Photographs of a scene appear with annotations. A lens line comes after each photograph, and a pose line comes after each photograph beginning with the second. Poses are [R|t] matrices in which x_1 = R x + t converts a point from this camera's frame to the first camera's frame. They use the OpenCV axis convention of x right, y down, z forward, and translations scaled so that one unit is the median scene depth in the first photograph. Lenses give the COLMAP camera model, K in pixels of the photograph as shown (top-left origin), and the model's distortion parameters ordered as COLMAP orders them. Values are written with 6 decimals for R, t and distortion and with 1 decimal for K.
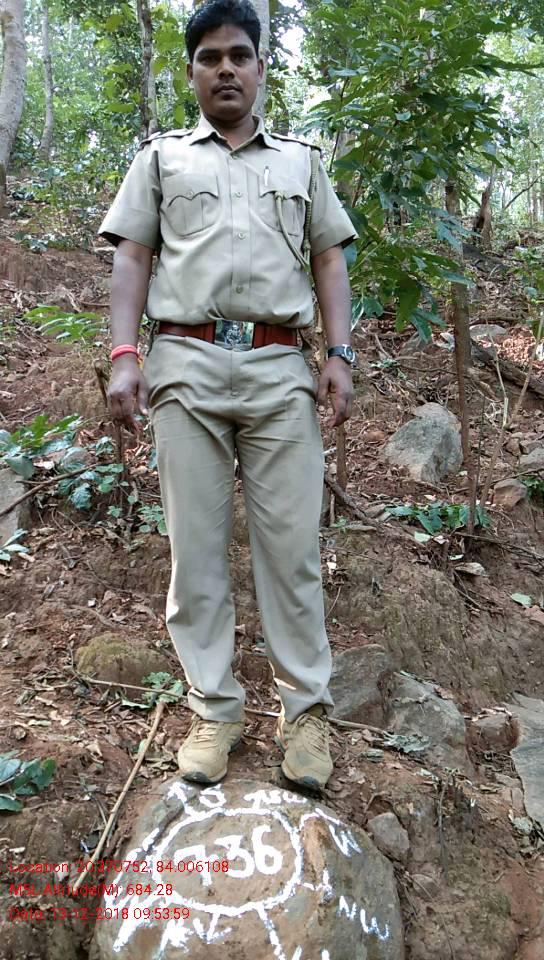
lens RADIAL K [[767.7, 0, 272.0], [0, 767.7, 480.0], [0, 0, 1]] dist [0.010745, -0.002285]
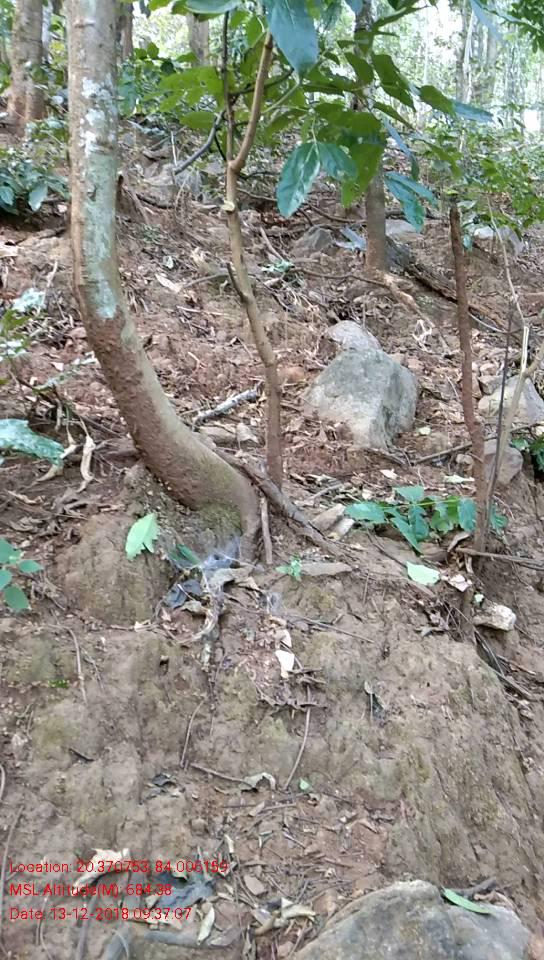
lens RADIAL K [[767.7, 0, 272.0], [0, 767.7, 480.0], [0, 0, 1]] dist [0.010745, -0.002285]
pose [[0.982213, -0.040829, 0.183275, -0.016566], [0.018386, 0.992296, 0.122522, -0.053196], [-0.186866, -0.116973, 0.975397, 0.344679]]
